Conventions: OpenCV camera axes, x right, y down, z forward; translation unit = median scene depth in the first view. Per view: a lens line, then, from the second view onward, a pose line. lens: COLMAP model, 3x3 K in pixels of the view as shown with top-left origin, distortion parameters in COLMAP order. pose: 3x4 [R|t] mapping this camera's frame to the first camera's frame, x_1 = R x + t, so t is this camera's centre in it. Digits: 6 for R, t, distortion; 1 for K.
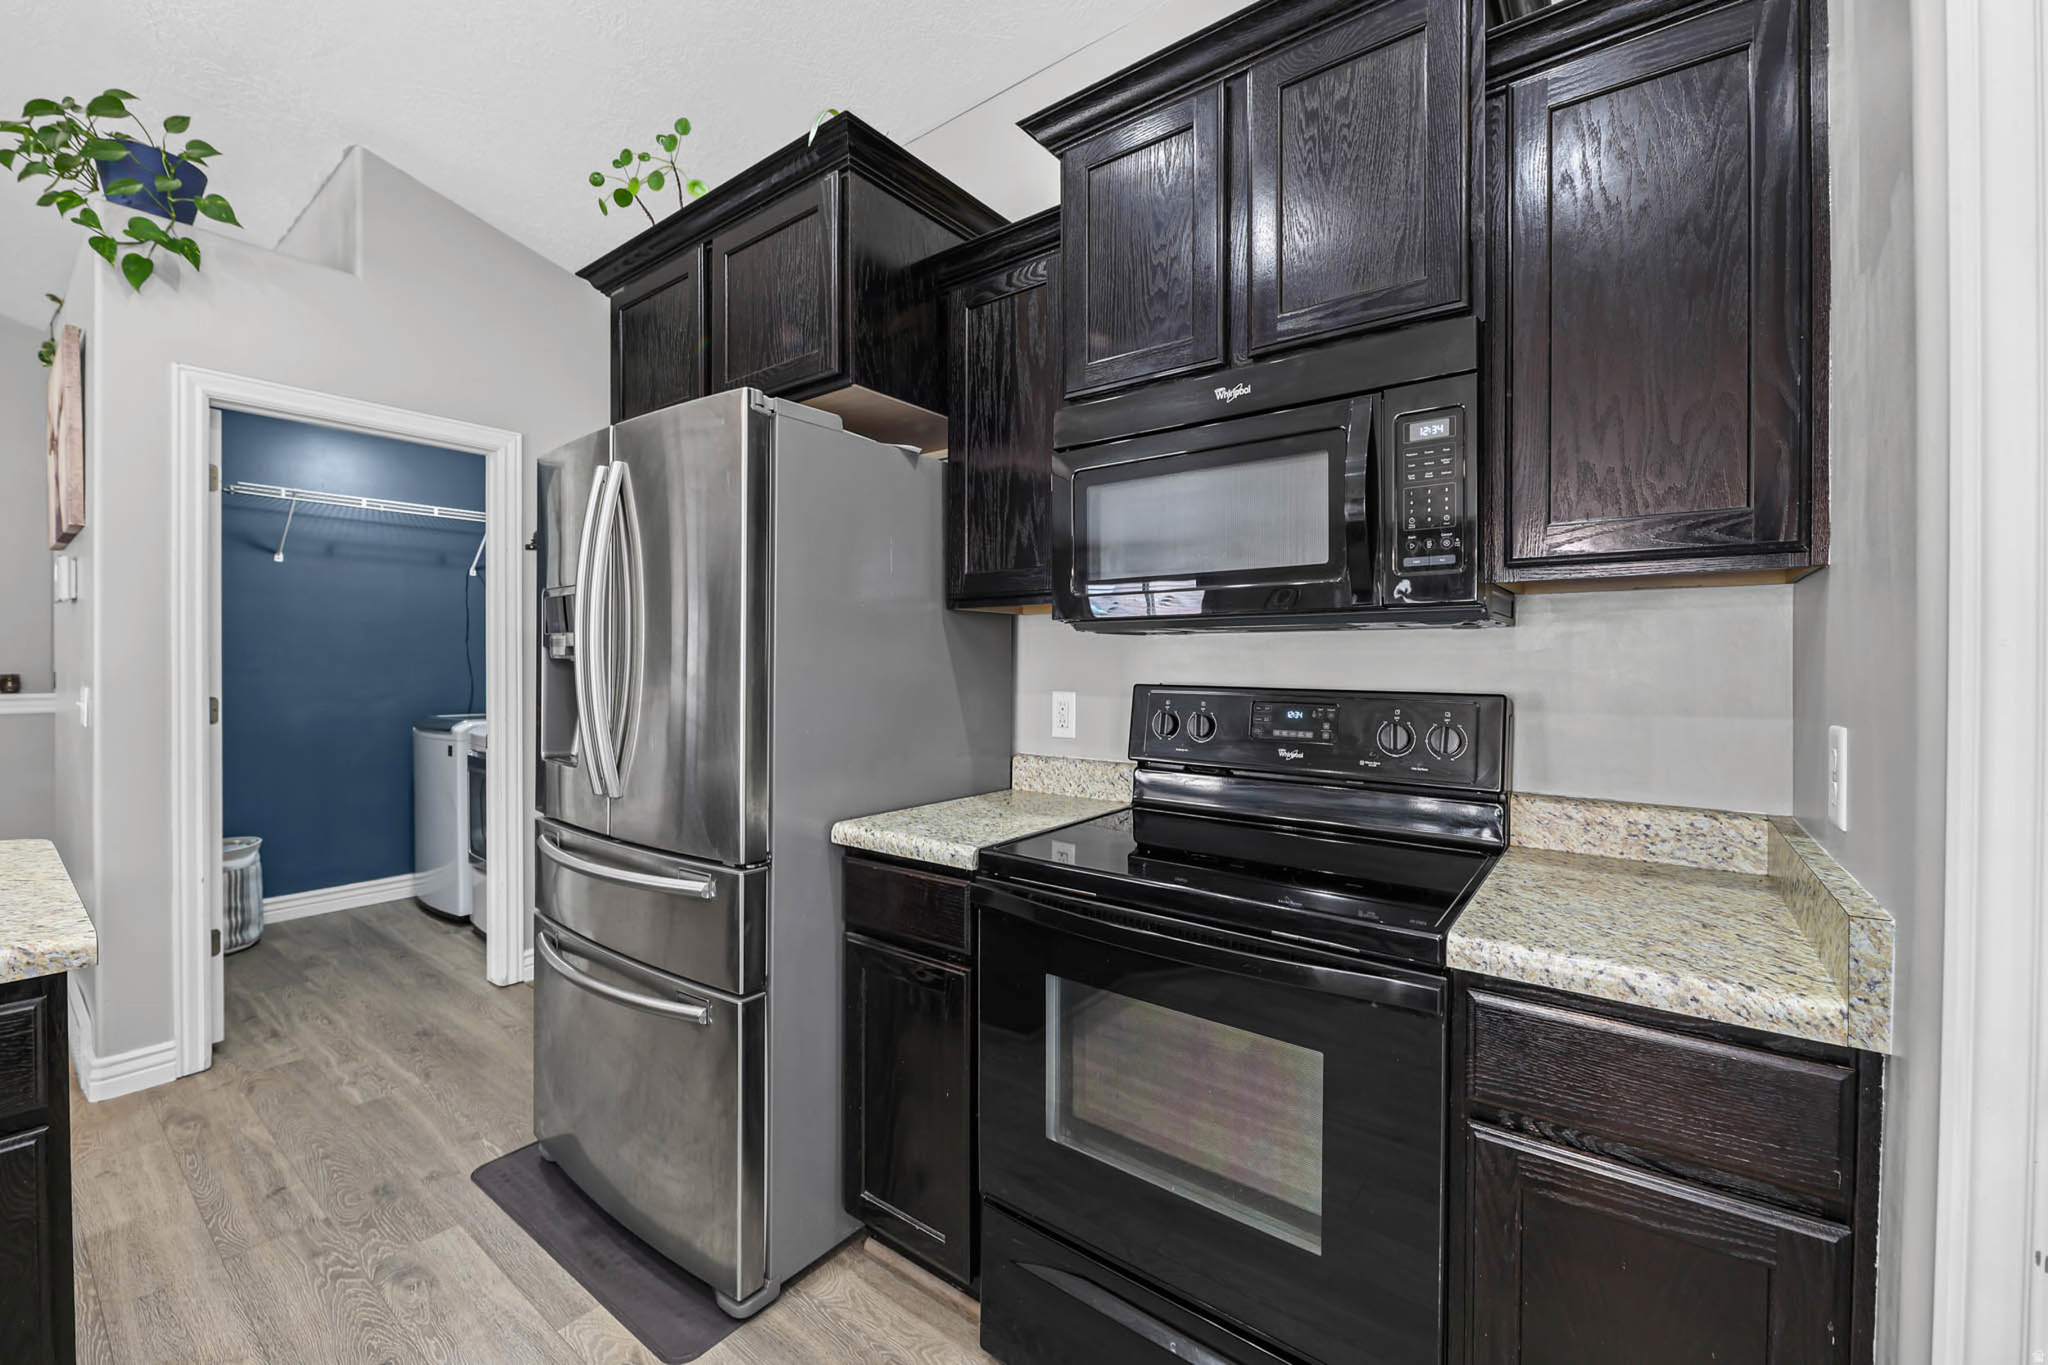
lens RADIAL K [[830.8, 0, 1041.9], [0, 830.8, 666.9], [0, 0, 1]] dist [-0.000655, -0.003520]
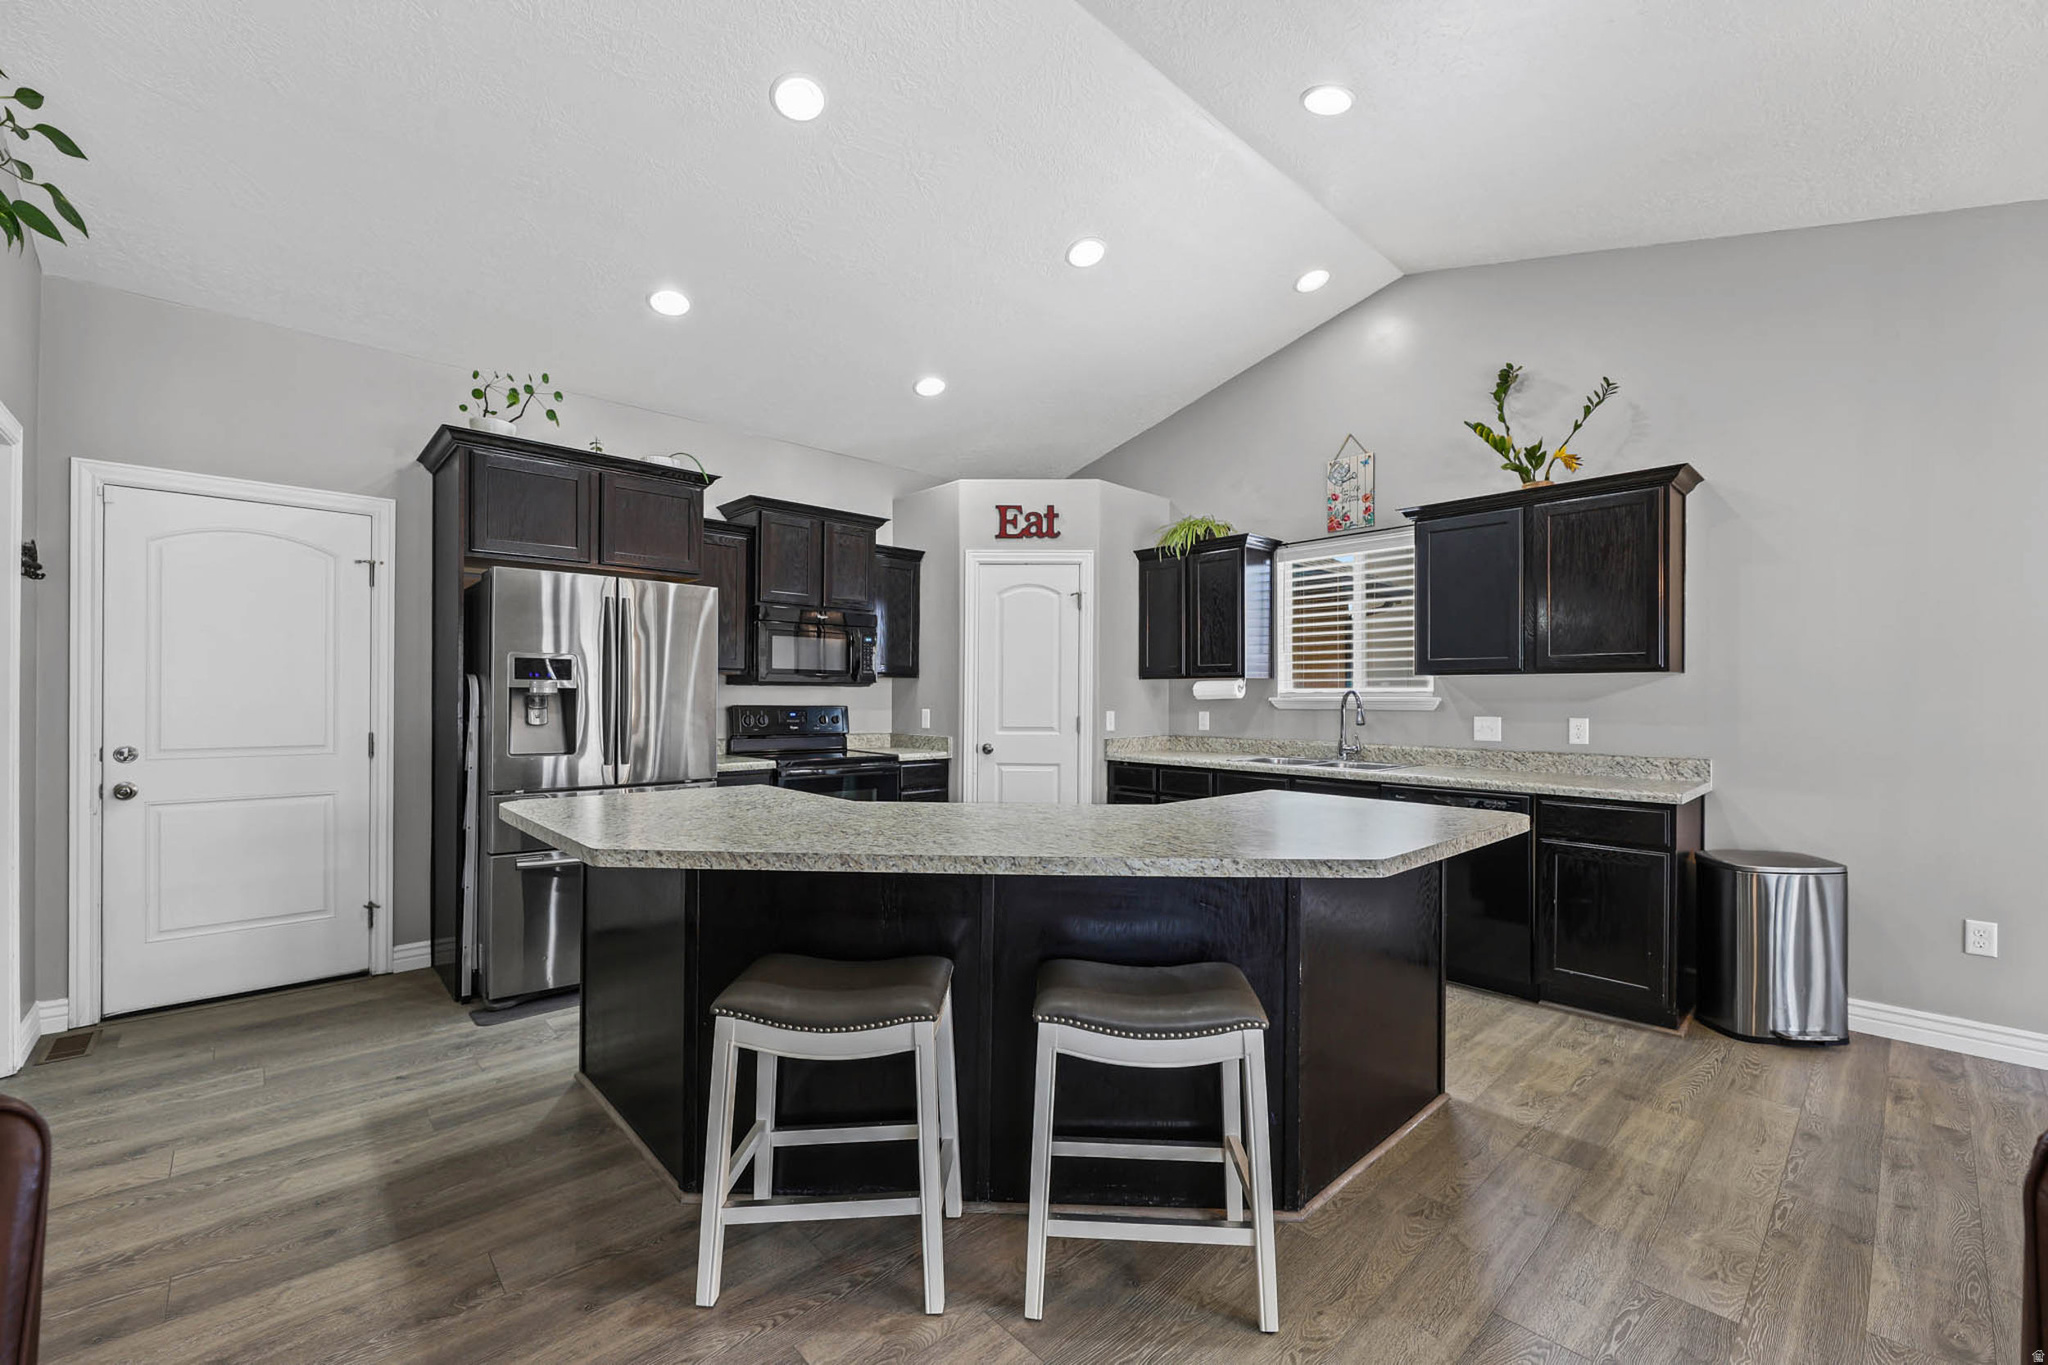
lens RADIAL K [[830.8, 0, 1015.2], [0, 830.8, 696.3], [0, 0, 1]] dist [-0.001547, -0.000240]
pose [[0.203558, -0.001325, 0.979062, -1.676443], [-0.001208, 0.999998, 0.001604, -0.009149], [-0.979062, -0.001509, 0.203556, -0.238240]]
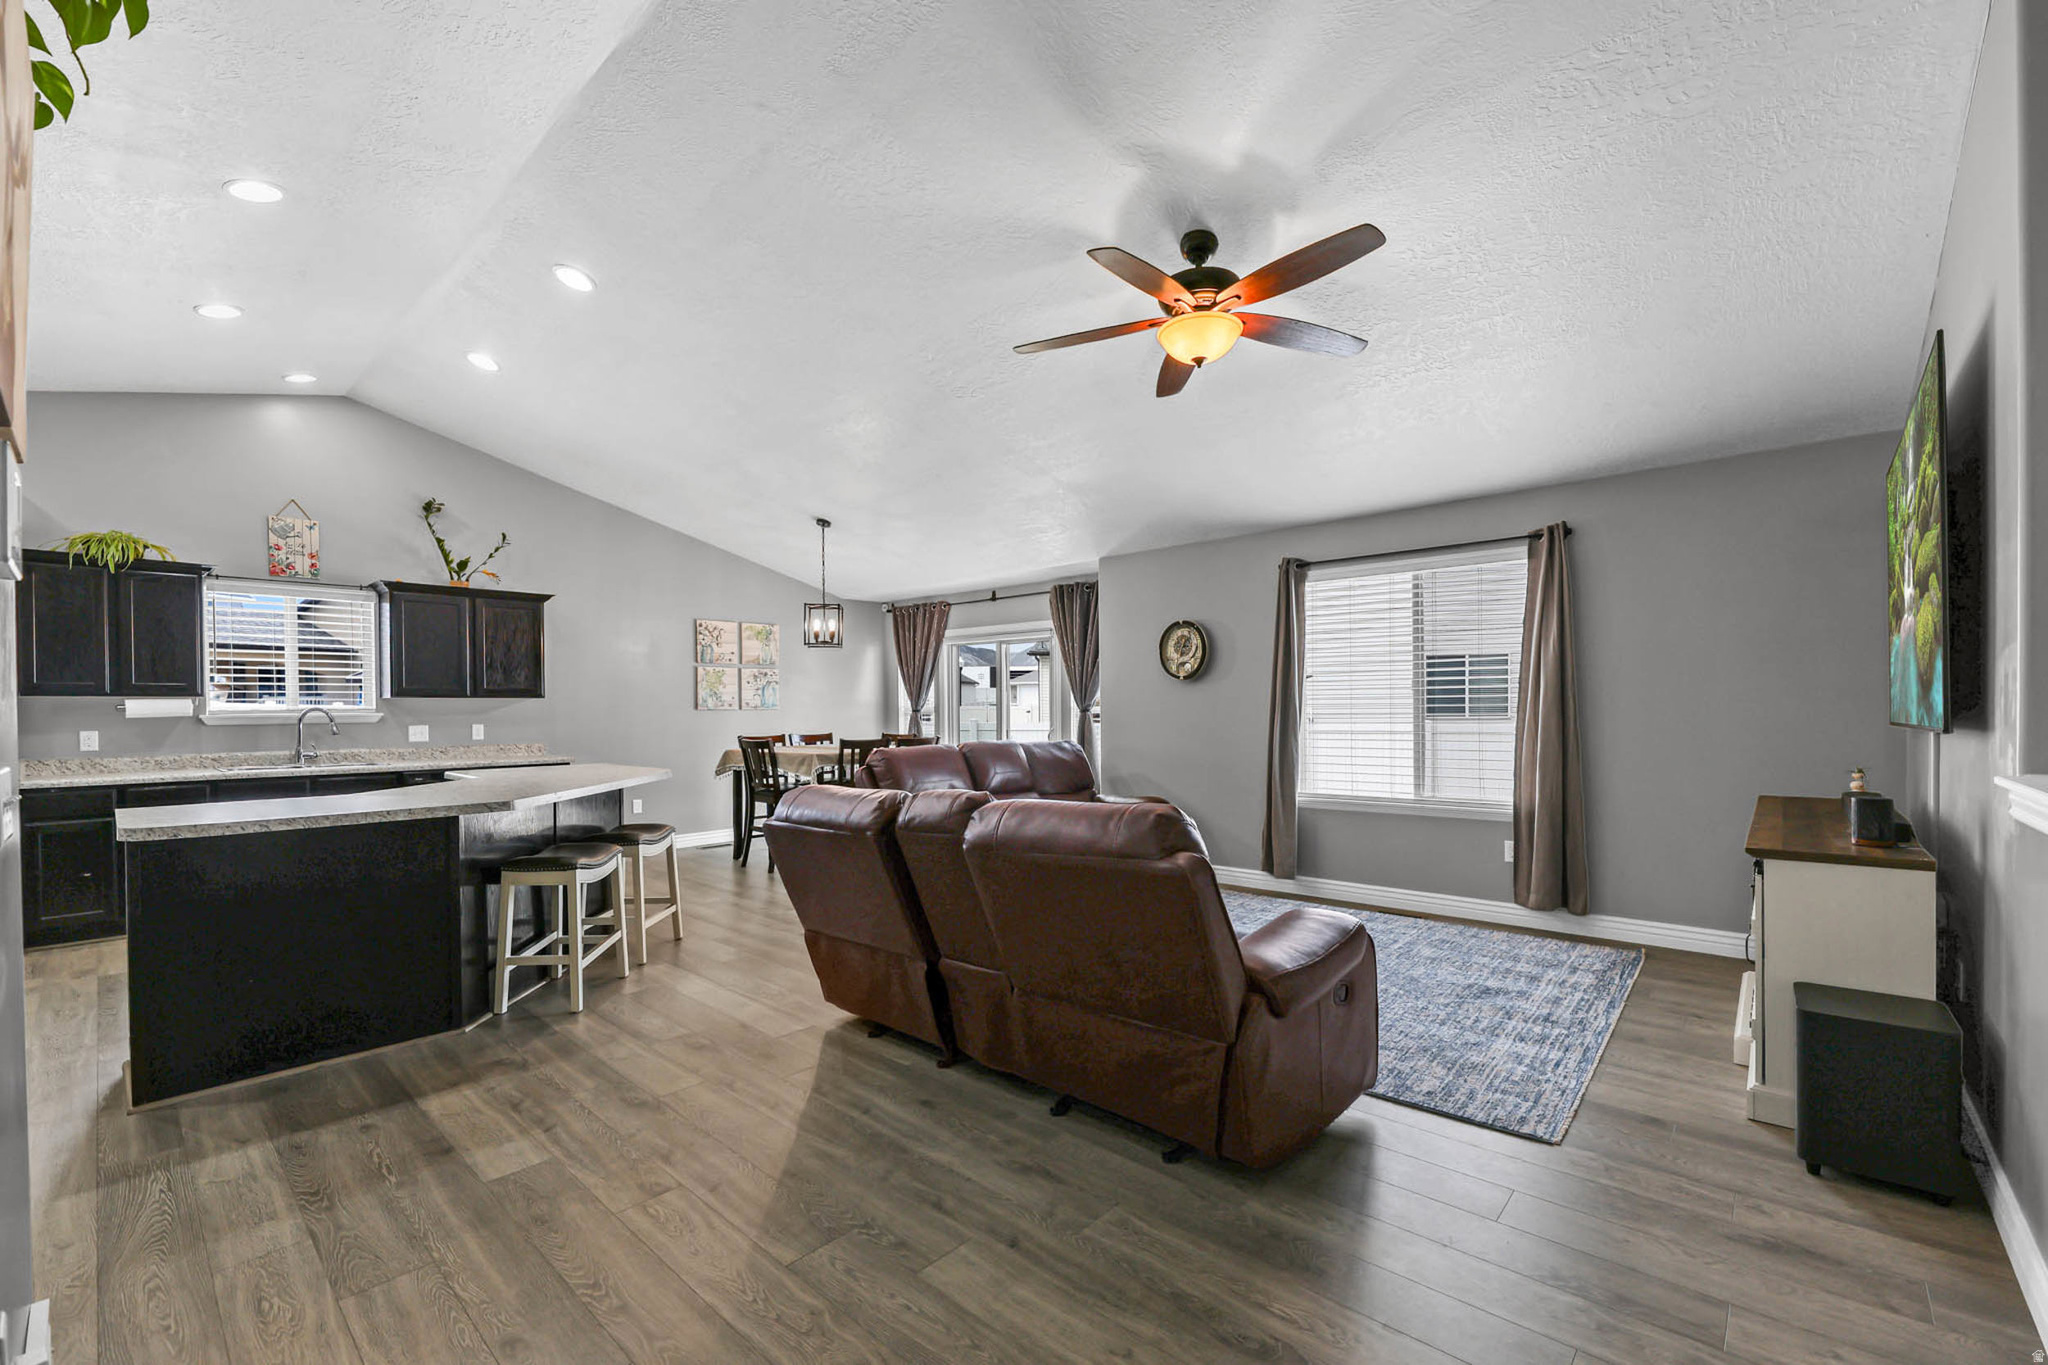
lens RADIAL K [[865.9, 0, 1044.7], [0, 865.9, 713.5], [0, 0, 1]] dist [-0.007632, 0.000005]
pose [[-0.995386, 0.005822, 0.095778, -1.986456], [0.006686, 0.999940, 0.008704, -0.012434], [-0.095722, 0.009304, -0.995365, 1.576103]]
